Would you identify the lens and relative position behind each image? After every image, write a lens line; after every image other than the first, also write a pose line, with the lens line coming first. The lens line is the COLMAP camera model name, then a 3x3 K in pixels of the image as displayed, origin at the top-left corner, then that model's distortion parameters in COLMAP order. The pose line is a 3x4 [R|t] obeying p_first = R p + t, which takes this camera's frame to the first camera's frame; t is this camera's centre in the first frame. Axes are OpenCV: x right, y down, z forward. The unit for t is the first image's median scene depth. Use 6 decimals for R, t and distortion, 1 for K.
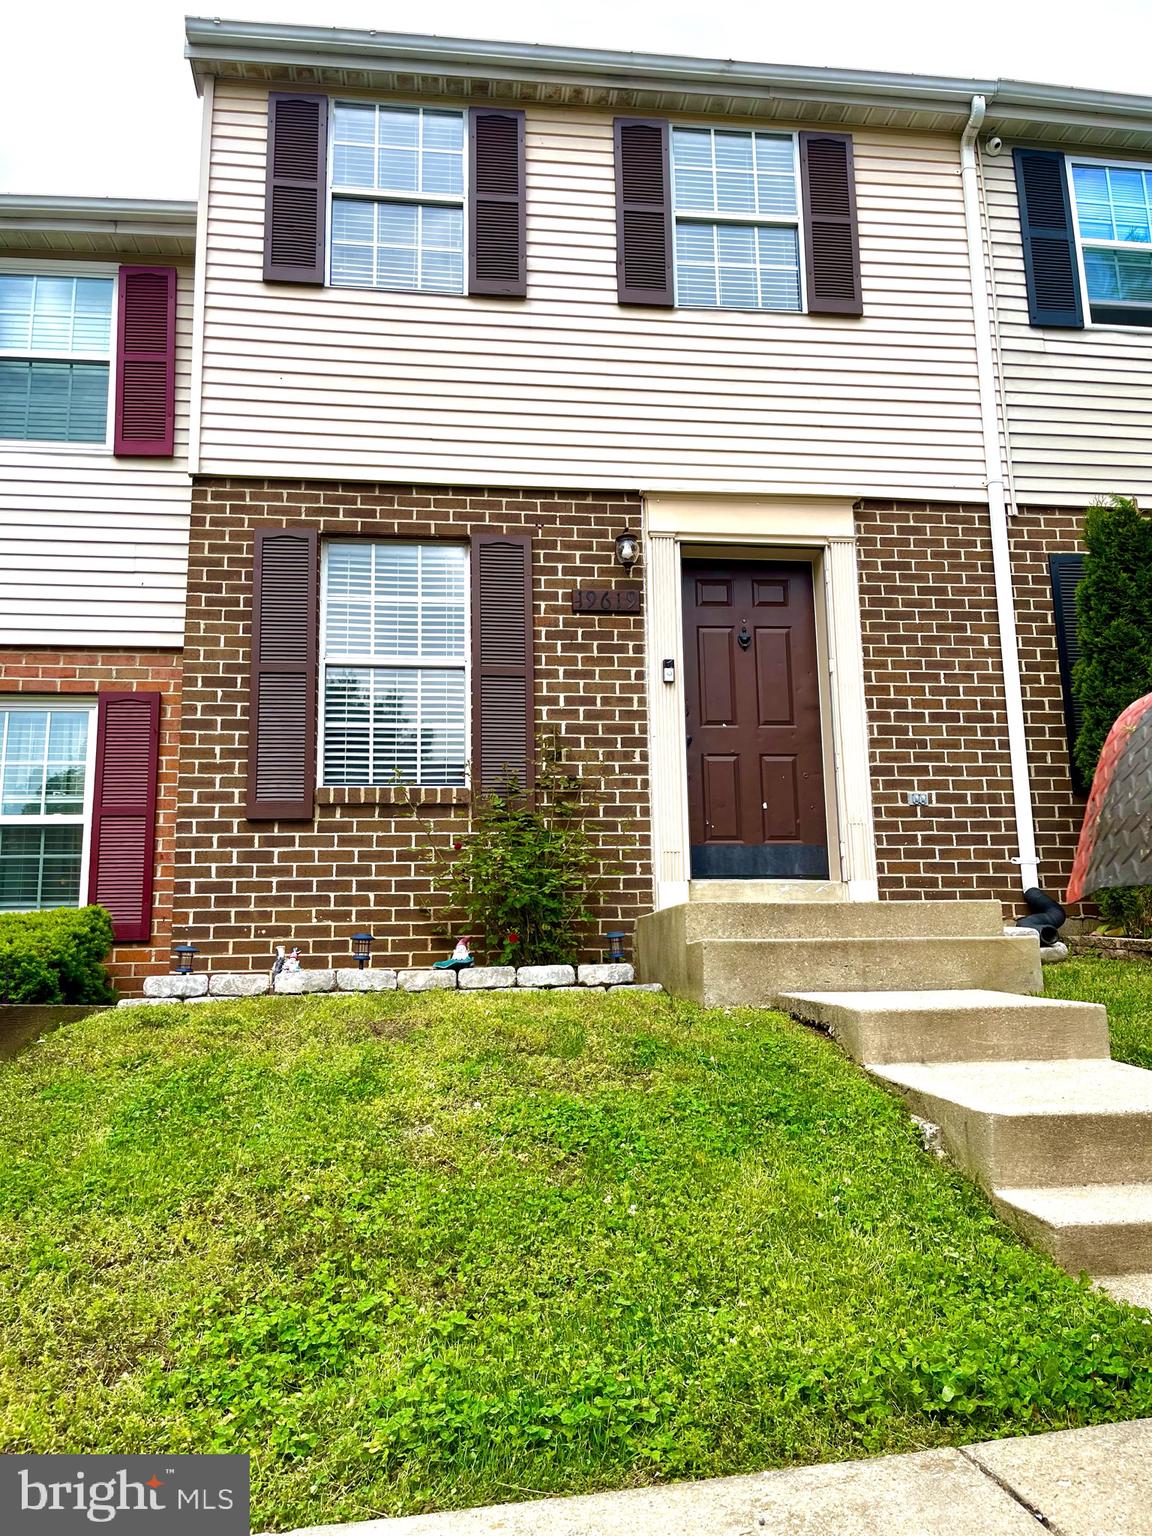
lens RADIAL K [[1156.7, 0, 577.3], [0, 1156.7, 776.8], [0, 0, 1]] dist [0.061256, -0.083017]
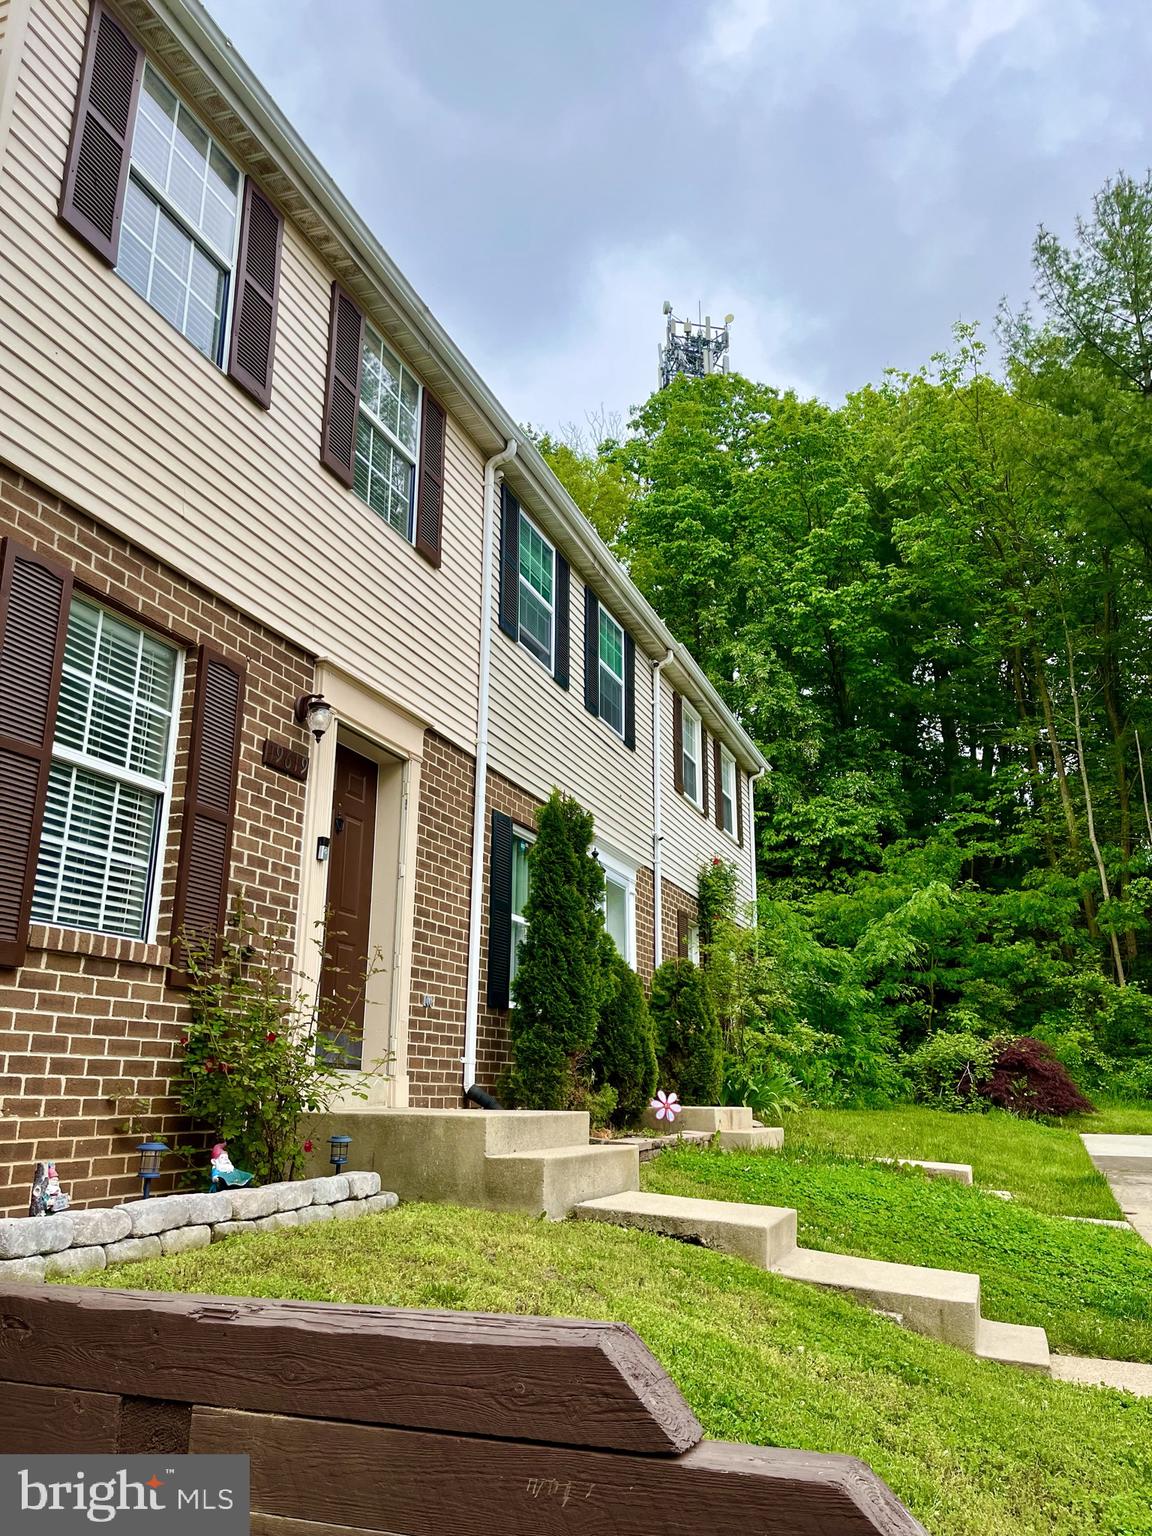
lens RADIAL K [[1156.7, 0, 573.4], [0, 1156.7, 761.2], [0, 0, 1]] dist [0.061256, -0.083017]
pose [[0.451005, 0.265885, 0.851997, -0.682722], [-0.184569, 0.961746, -0.202433, -0.002831], [-0.873229, -0.065954, 0.482826, 0.343682]]
